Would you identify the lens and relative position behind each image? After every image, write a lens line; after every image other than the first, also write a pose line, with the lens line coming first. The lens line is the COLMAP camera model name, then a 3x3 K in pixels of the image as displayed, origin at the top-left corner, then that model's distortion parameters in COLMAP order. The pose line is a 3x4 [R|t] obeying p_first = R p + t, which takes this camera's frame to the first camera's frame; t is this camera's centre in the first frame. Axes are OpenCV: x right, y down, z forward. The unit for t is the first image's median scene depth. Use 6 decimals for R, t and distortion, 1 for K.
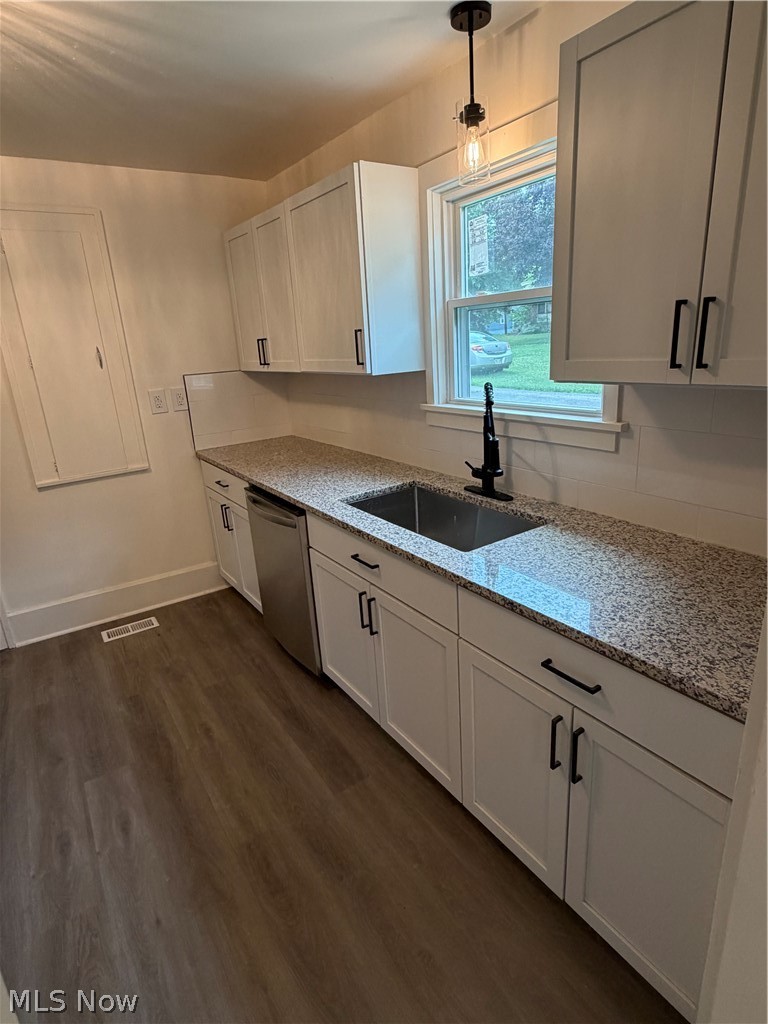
lens RADIAL K [[553.5, 0, 381.5], [0, 553.5, 511.3], [0, 0, 1]] dist [-0.001738, 0.002496]
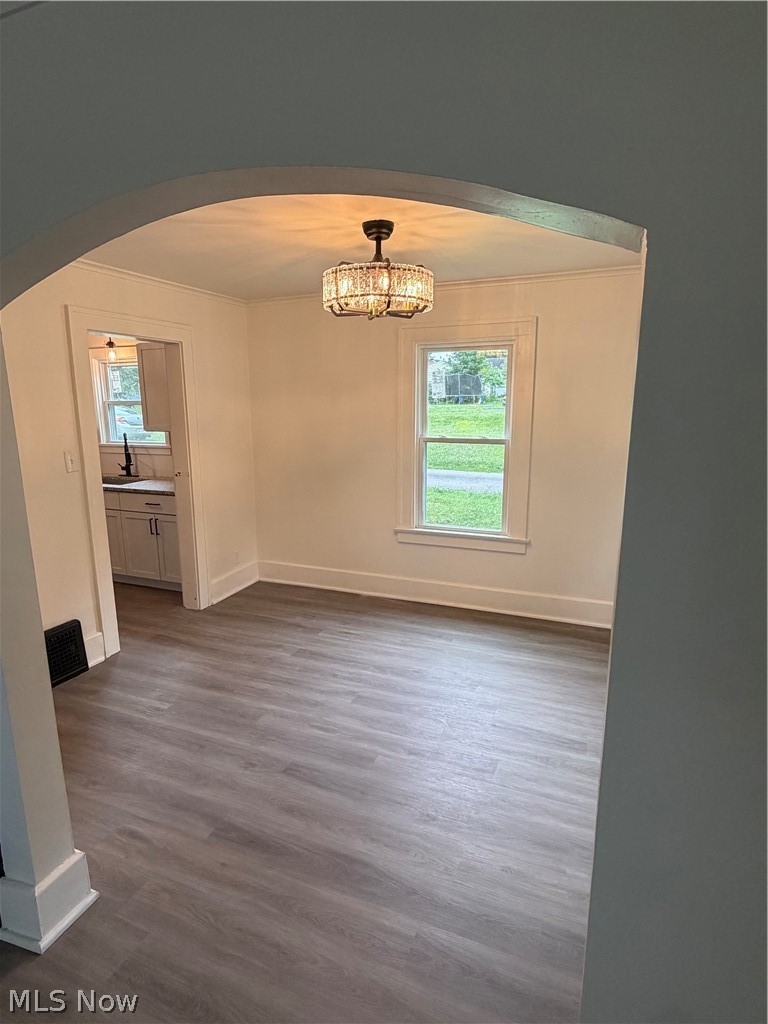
lens RADIAL K [[553.5, 0, 380.6], [0, 553.5, 512.1], [0, 0, 1]] dist [-0.001738, 0.002496]
pose [[0.828900, -0.056170, 0.556570, -0.296551], [0.127551, 0.987715, -0.090279, 0.550344], [-0.544662, 0.145823, 0.825881, -1.851404]]
